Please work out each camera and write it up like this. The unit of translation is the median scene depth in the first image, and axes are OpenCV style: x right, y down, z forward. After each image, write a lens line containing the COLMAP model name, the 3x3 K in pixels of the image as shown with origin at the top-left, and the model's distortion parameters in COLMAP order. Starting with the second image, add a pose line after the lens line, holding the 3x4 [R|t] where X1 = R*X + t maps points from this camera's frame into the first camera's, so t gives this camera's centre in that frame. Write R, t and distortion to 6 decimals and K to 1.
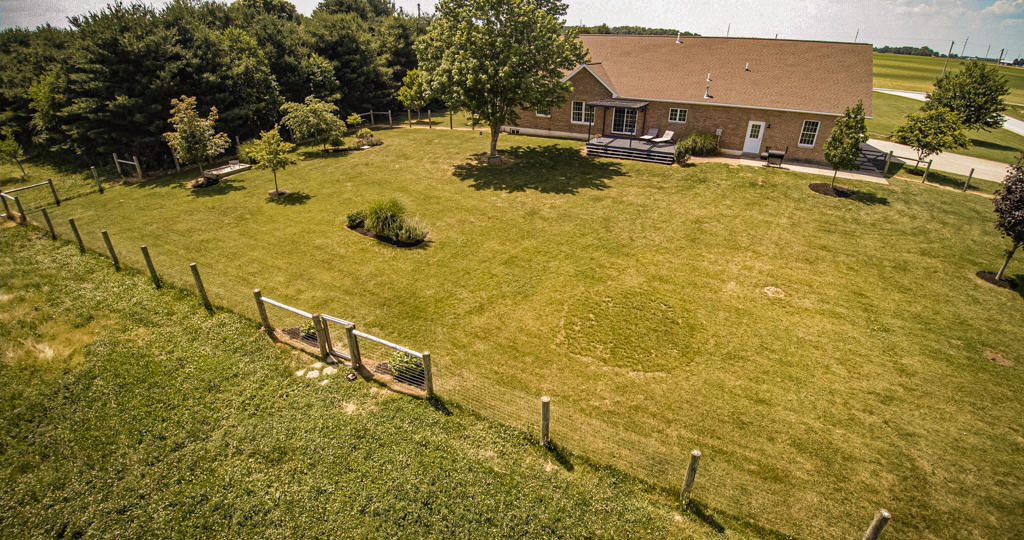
lens RADIAL K [[460.0, 0, 523.3], [0, 460.0, 270.8], [0, 0, 1]] dist [-0.029933, -0.017457]
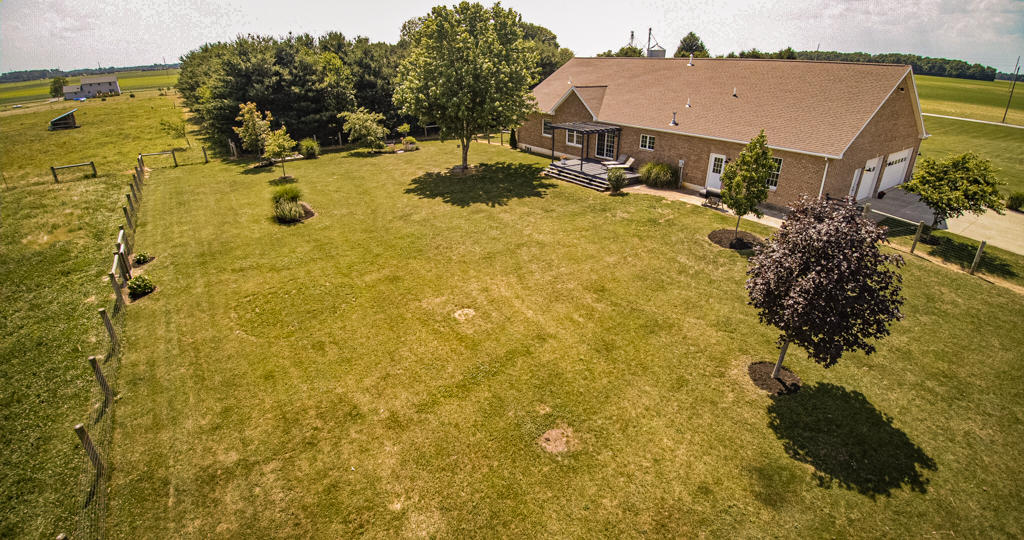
lens RADIAL K [[460.0, 0, 523.3], [0, 460.0, 270.8], [0, 0, 1]] dist [-0.029933, -0.017457]
pose [[0.895230, 0.182211, -0.406649, 0.561419], [-0.198750, 0.980049, 0.001596, -0.037500], [0.398826, 0.079393, 0.913583, 0.071743]]
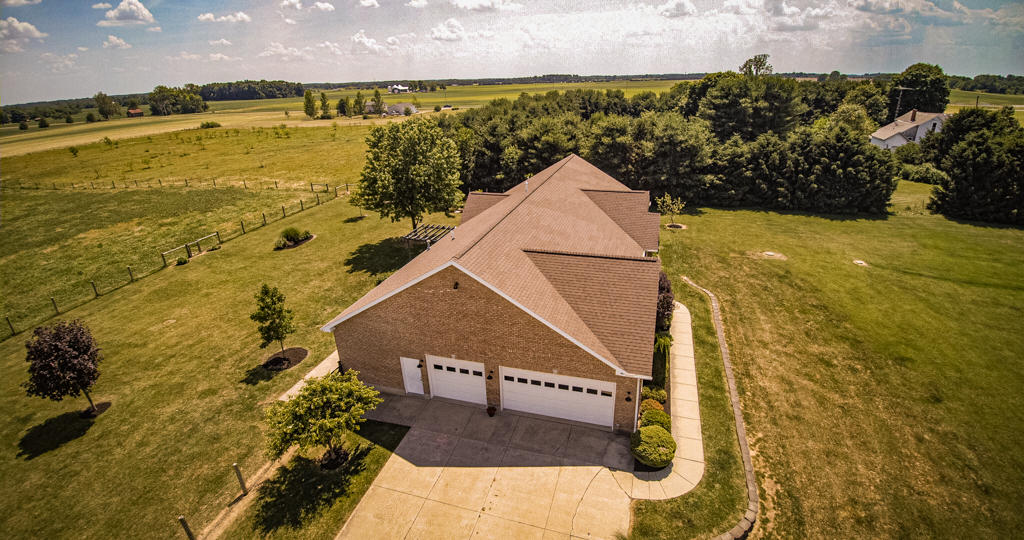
lens RADIAL K [[460.0, 0, 523.3], [0, 460.0, 270.8], [0, 0, 1]] dist [-0.029933, -0.017457]
pose [[0.202865, 0.370479, -0.906417, 1.336322], [-0.424102, 0.867582, 0.259688, -0.682242], [0.882600, 0.331732, 0.333123, 0.869429]]
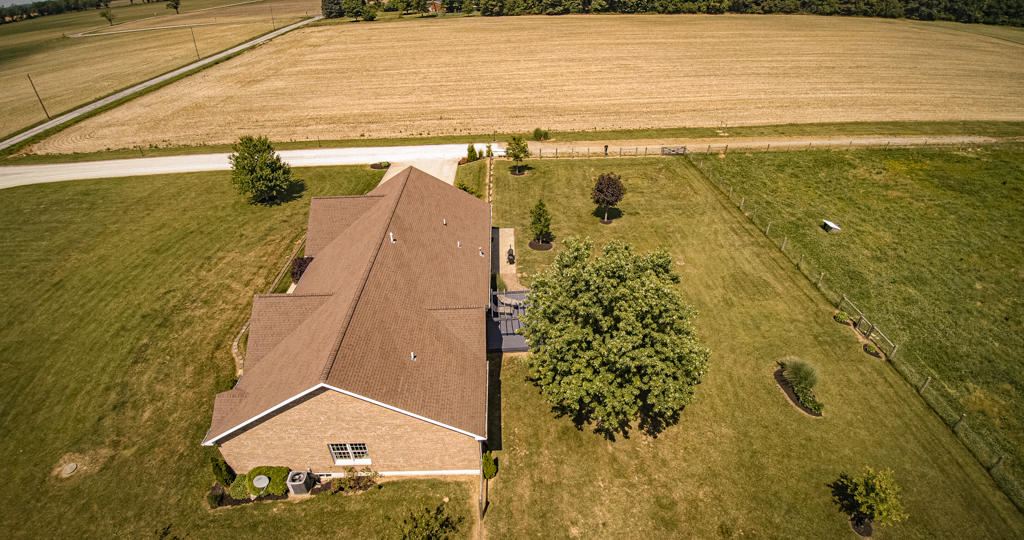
lens RADIAL K [[479.5, 0, 503.5], [0, 479.5, 280.7], [0, 0, 1]] dist [-0.030222, -0.017979]
pose [[-0.475878, -0.484830, 0.733812, -0.529628], [0.422366, 0.605860, 0.674196, -1.129302], [-0.771458, 0.630773, -0.083539, 1.098754]]
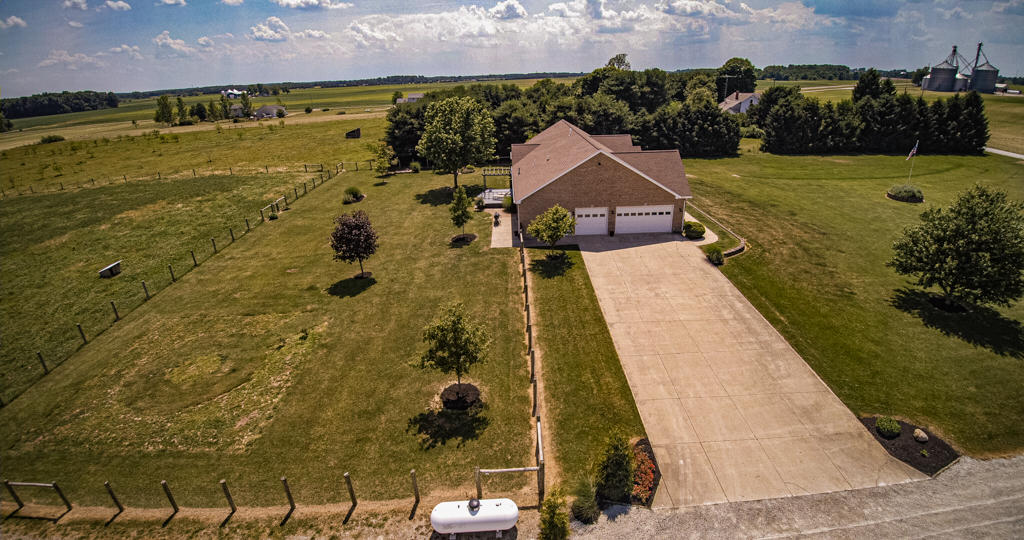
lens RADIAL K [[460.0, 0, 523.3], [0, 460.0, 270.8], [0, 0, 1]] dist [-0.029933, -0.017457]
pose [[0.496361, 0.324660, -0.805122, 1.747103], [-0.368875, 0.918423, 0.142935, -0.312192], [0.785848, 0.226042, 0.575629, 0.206624]]
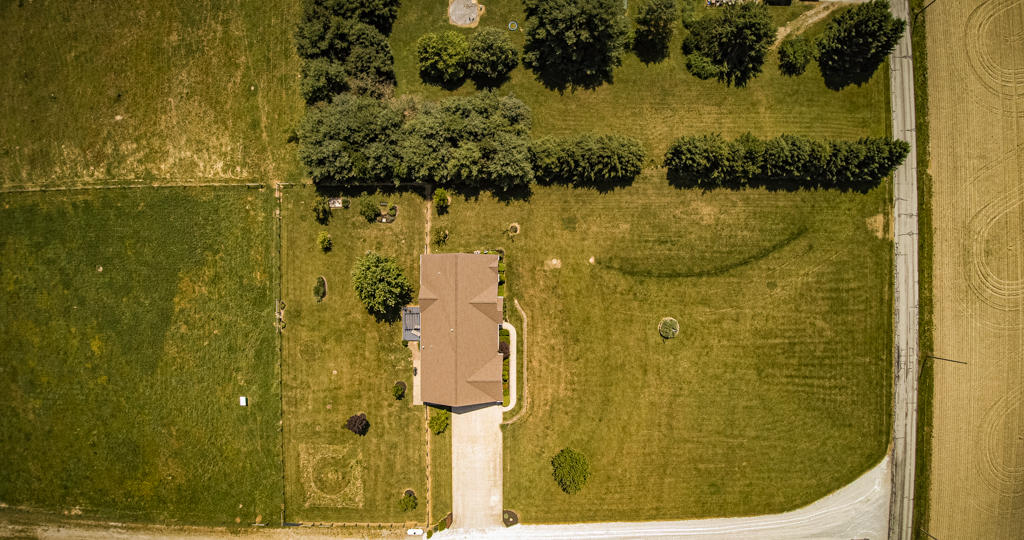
lens RADIAL K [[460.0, 0, 523.3], [0, 460.0, 270.8], [0, 0, 1]] dist [-0.029933, -0.017457]
pose [[0.461589, 0.887092, -0.001676, 0.278515], [-0.418051, 0.219194, 0.881582, -3.081322], [0.782412, -0.406229, 0.472027, 0.372685]]
